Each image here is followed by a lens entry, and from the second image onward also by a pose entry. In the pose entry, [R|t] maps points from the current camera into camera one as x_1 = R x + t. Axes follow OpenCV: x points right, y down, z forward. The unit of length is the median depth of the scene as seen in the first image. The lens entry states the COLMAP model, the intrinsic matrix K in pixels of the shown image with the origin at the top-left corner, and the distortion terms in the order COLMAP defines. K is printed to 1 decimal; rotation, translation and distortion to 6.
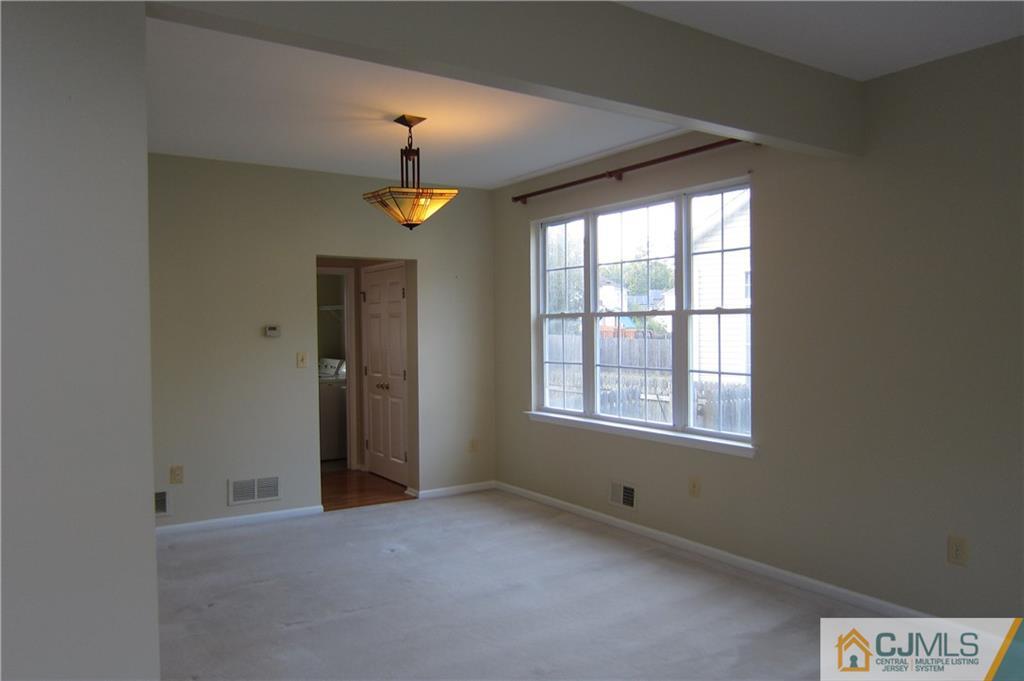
lens RADIAL K [[748.9, 0, 512.0], [0, 748.9, 340.5], [0, 0, 1]] dist [0.001846, 0.000087]
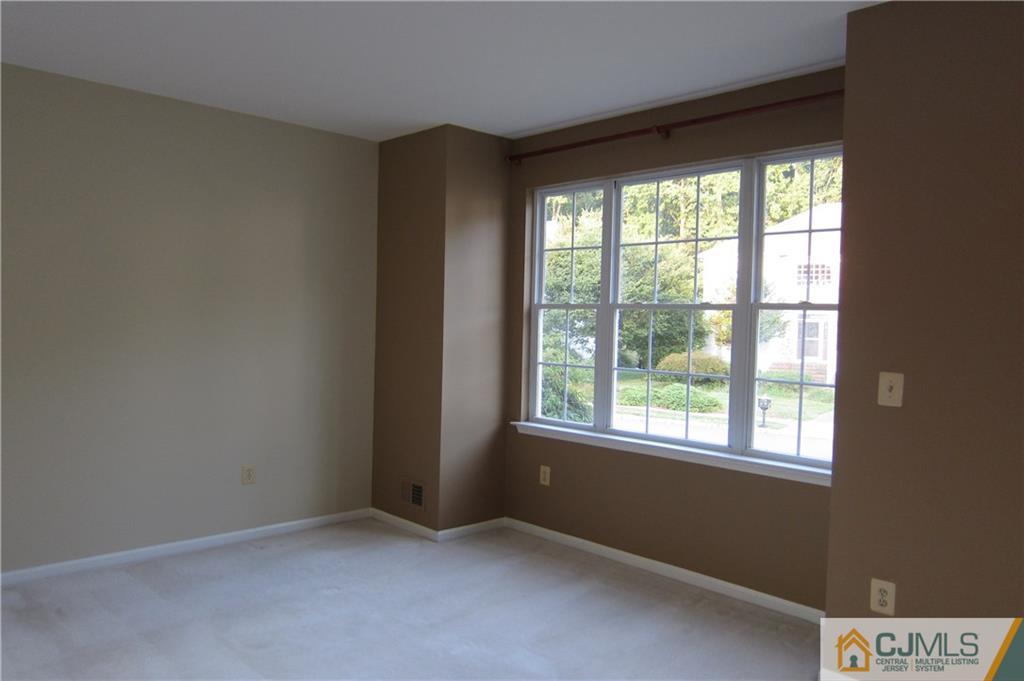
lens RADIAL K [[774.6, 0, 511.2], [0, 774.6, 356.4], [0, 0, 1]] dist [-0.006118, -0.000626]
pose [[0.987291, 0.016740, 0.158039, -0.151406], [-0.021670, 0.999329, 0.029521, -0.002748], [-0.157439, -0.032571, 0.986991, 0.209940]]
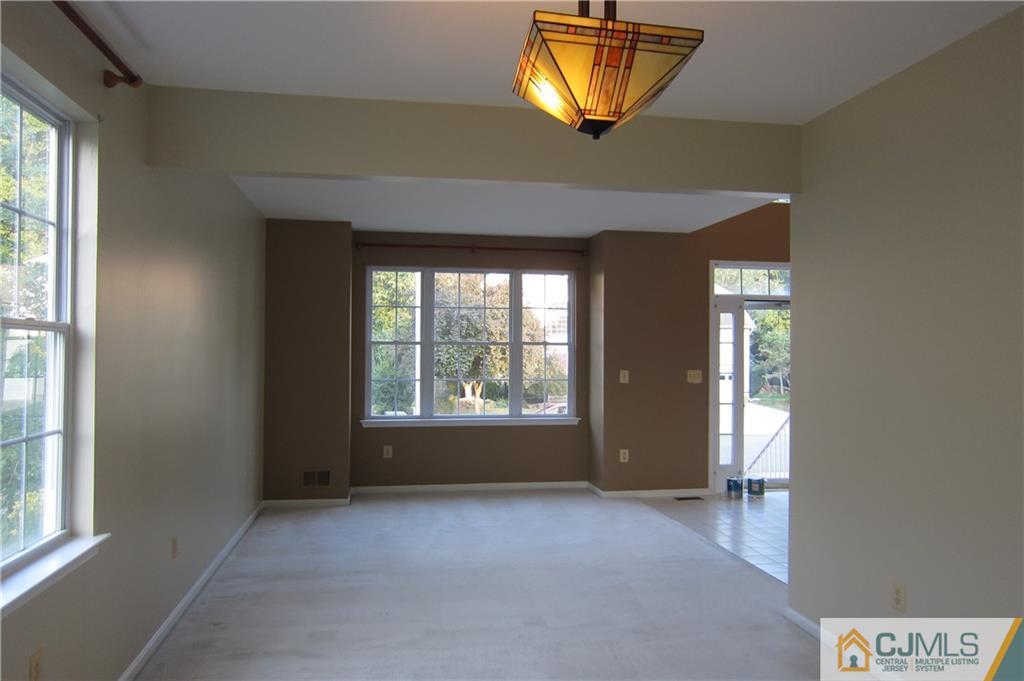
lens RADIAL K [[748.9, 0, 512.0], [0, 748.9, 340.5], [0, 0, 1]] dist [0.001846, 0.000087]
pose [[0.413410, 0.013473, 0.910445, -1.267277], [0.011458, 0.999734, -0.019997, -0.011476], [-0.910473, 0.018699, 0.413146, 0.338476]]
